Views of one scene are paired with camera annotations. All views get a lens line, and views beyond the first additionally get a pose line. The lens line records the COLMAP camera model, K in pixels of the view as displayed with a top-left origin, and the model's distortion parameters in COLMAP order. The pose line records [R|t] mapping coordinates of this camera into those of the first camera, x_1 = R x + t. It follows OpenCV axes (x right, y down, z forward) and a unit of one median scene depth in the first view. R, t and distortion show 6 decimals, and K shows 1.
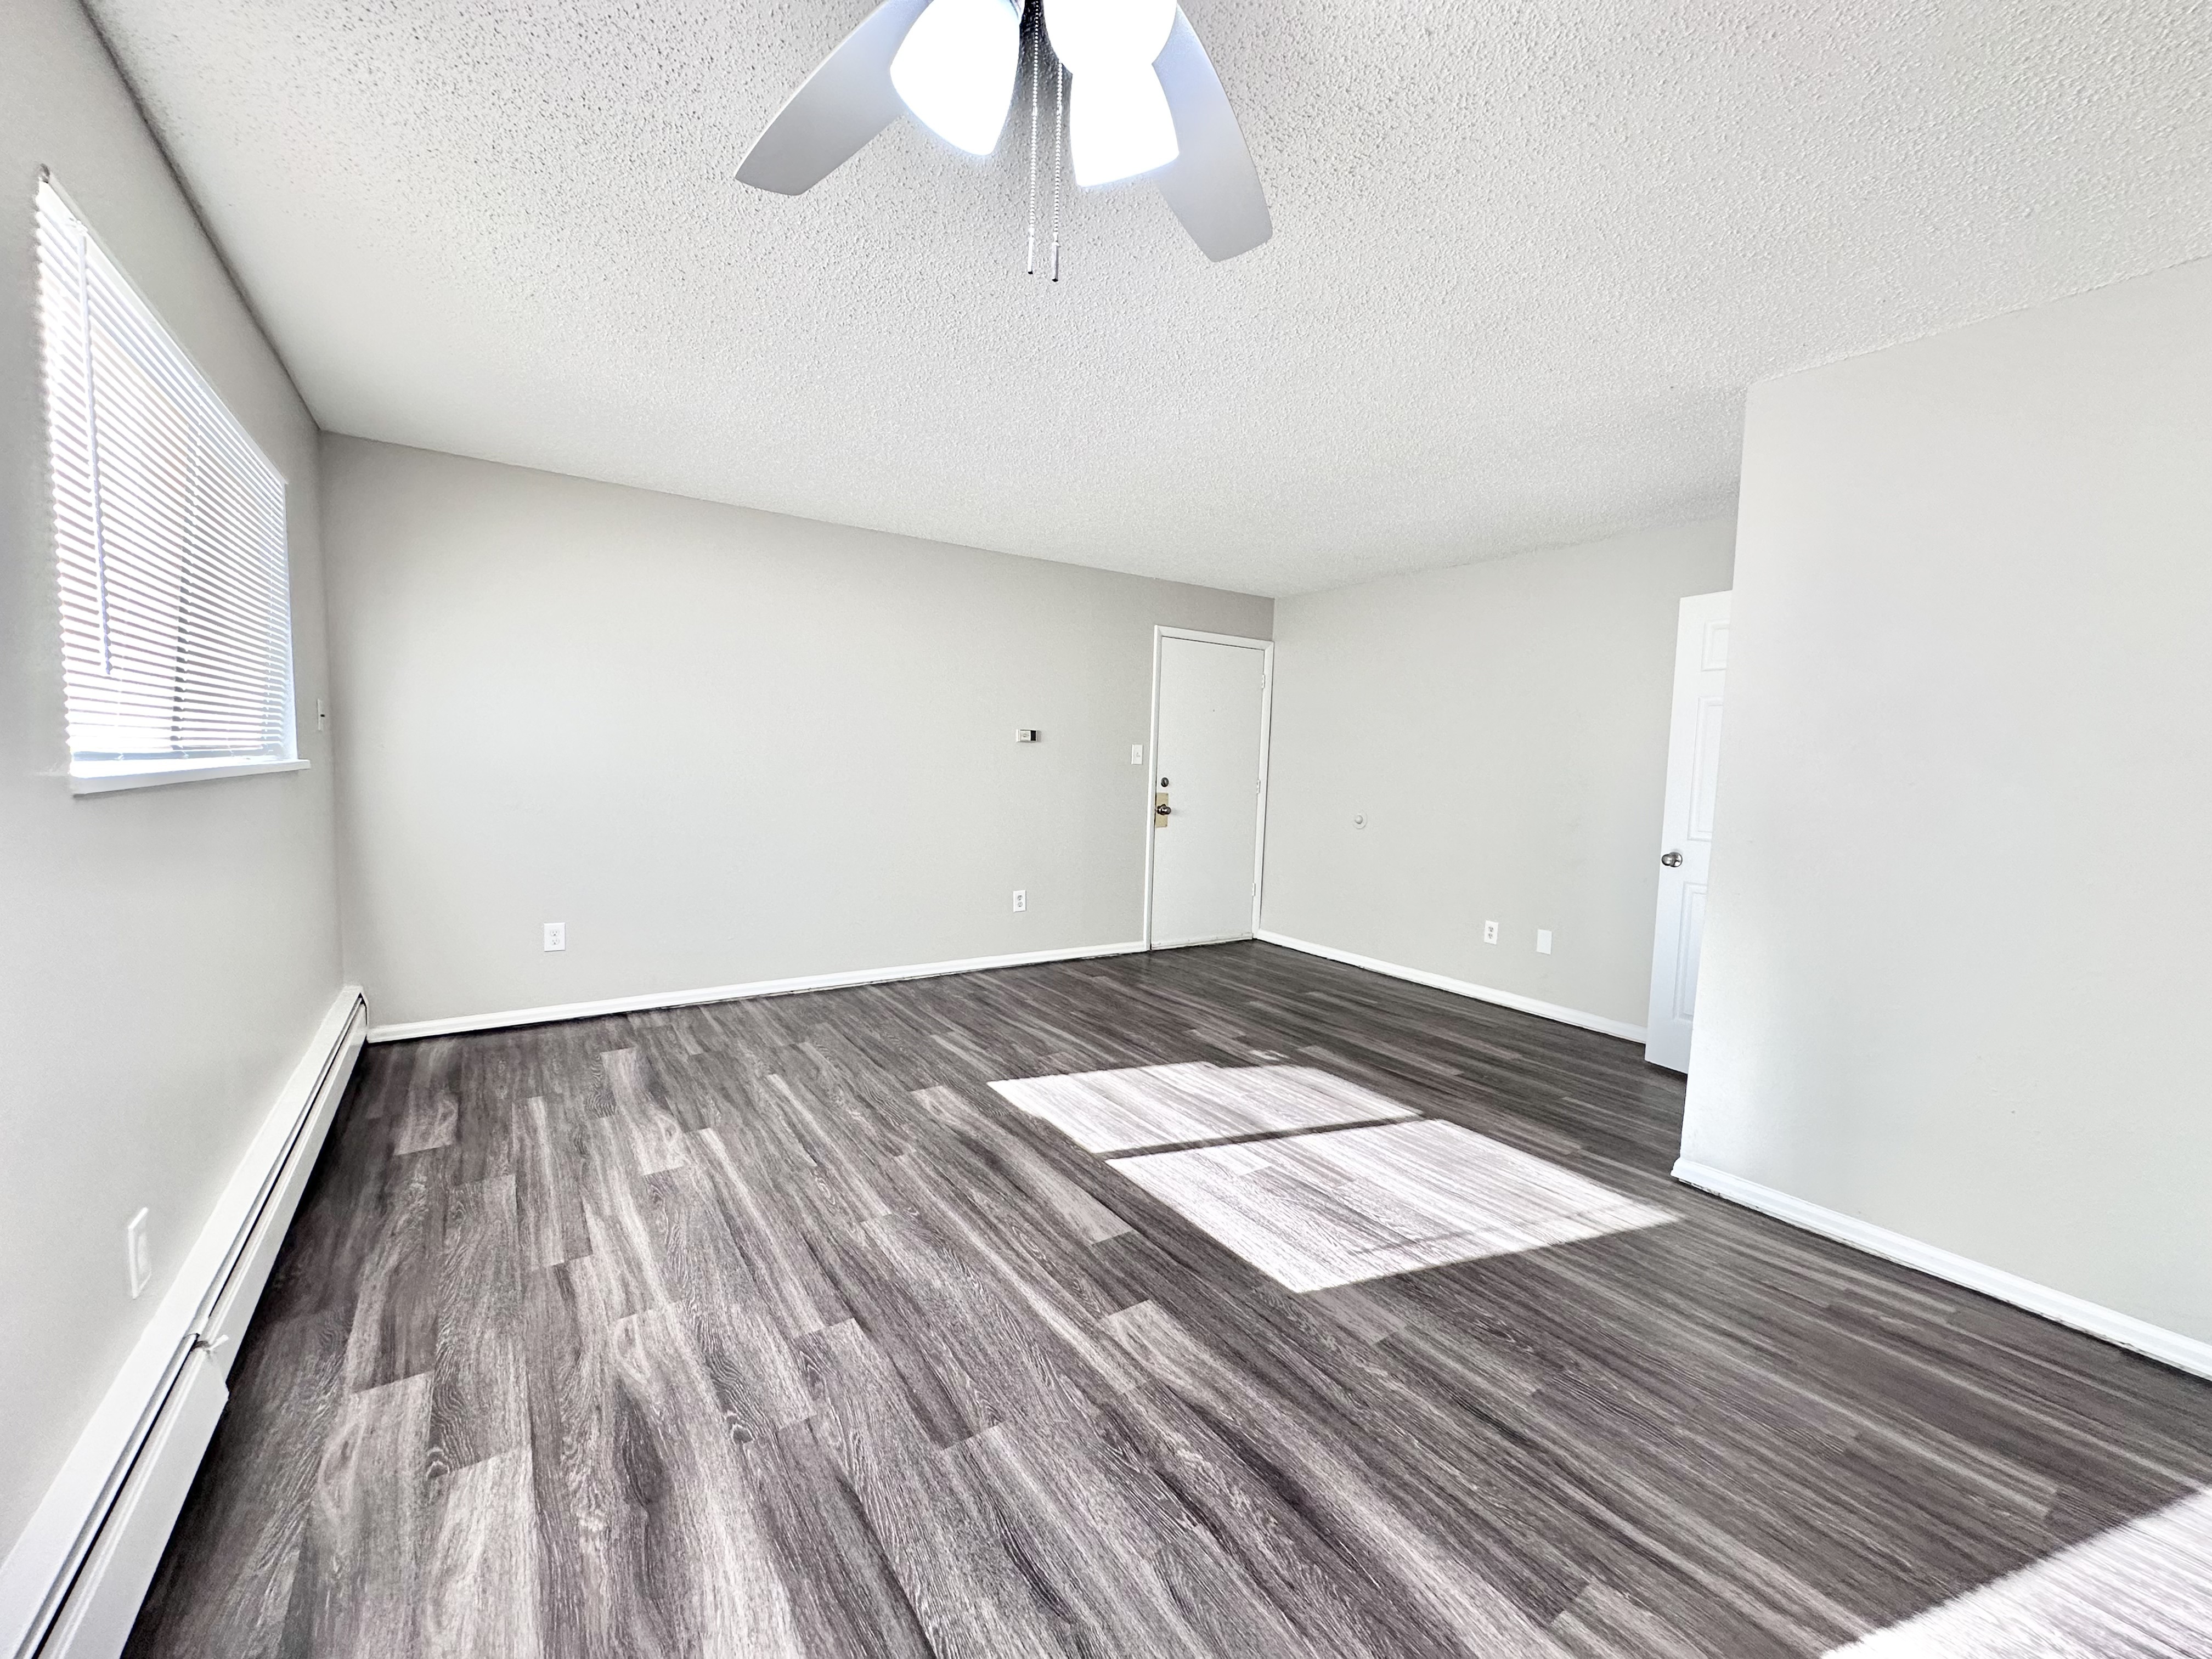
lens RADIAL K [[881.1, 0, 1105.5], [0, 881.1, 827.7], [0, 0, 1]] dist [-0.001361, 0.000485]
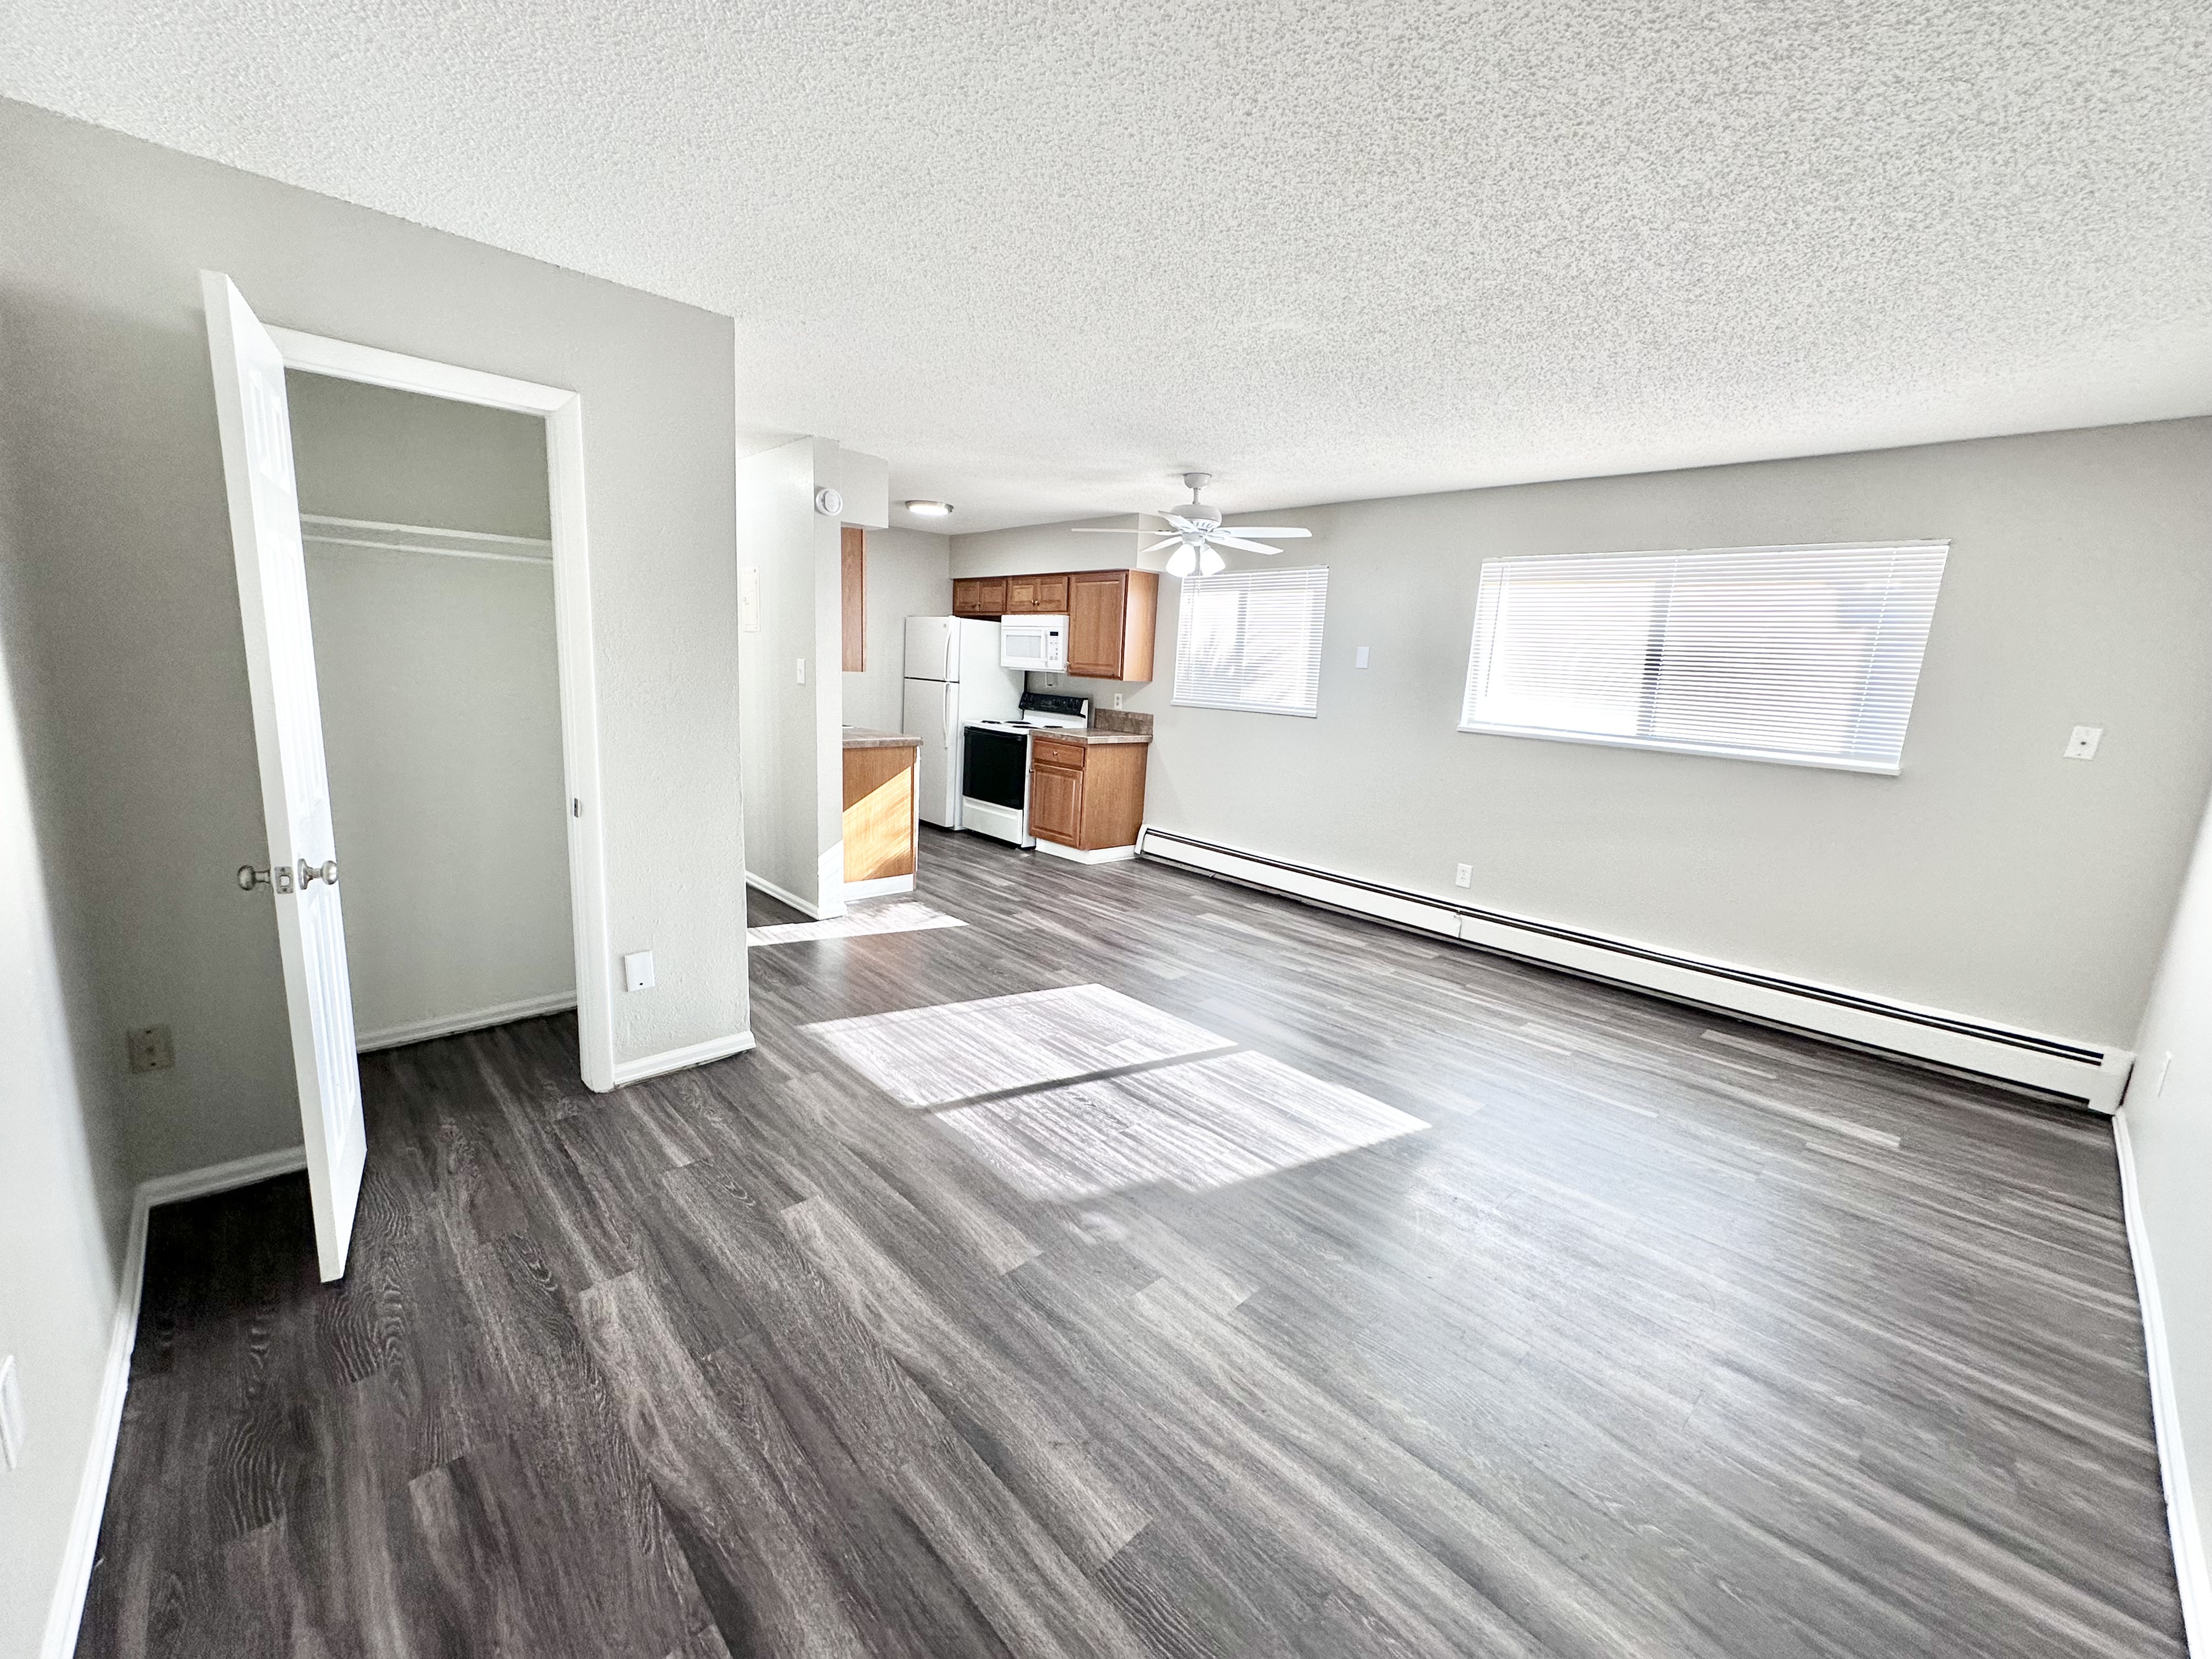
lens RADIAL K [[881.1, 0, 1105.5], [0, 881.1, 827.7], [0, 0, 1]] dist [-0.001361, 0.000485]
pose [[-0.984753, -0.052920, -0.165712, 0.392267], [-0.094885, 0.961821, 0.256703, -0.206471], [0.145800, 0.268513, -0.952178, 2.014731]]
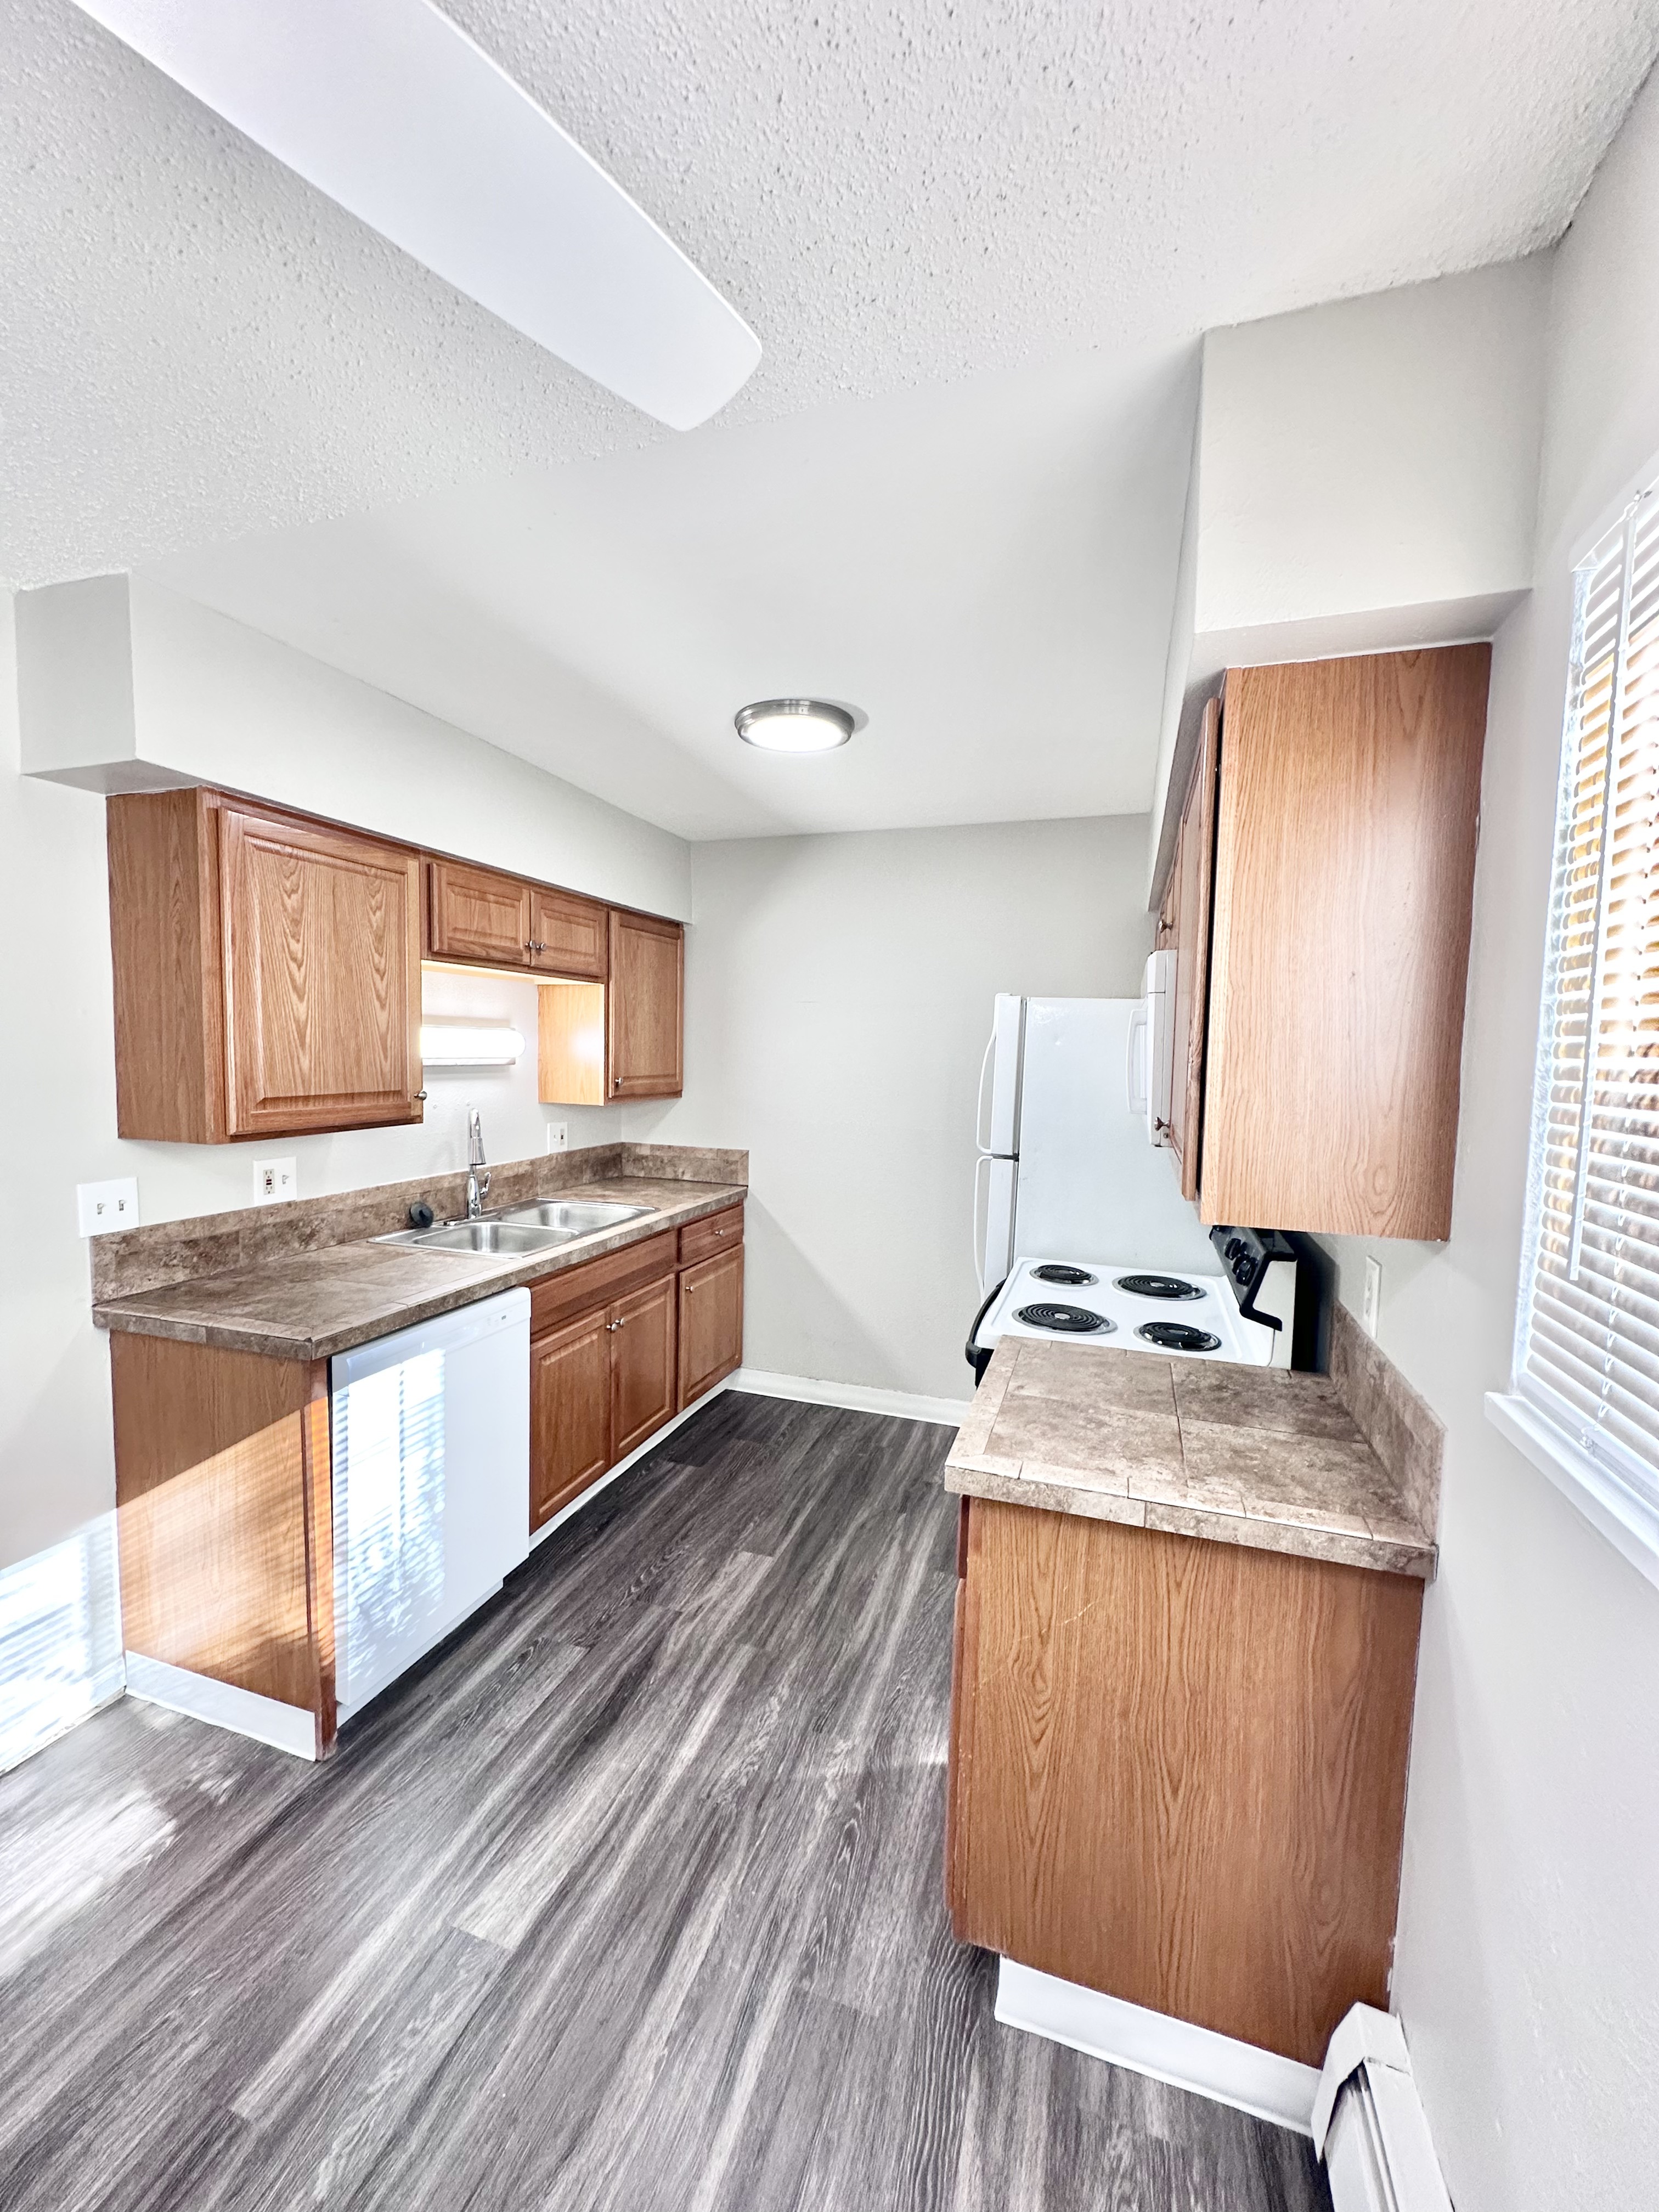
lens RADIAL K [[880.1, 0, 828.9], [0, 880.1, 1104.0], [0, 0, 1]] dist [-0.001798, 0.000269]
pose [[-0.601463, -0.096914, 0.793001, -0.222154], [0.024358, 0.989929, 0.139456, -0.124383], [-0.798529, 0.103193, -0.593045, 0.243434]]
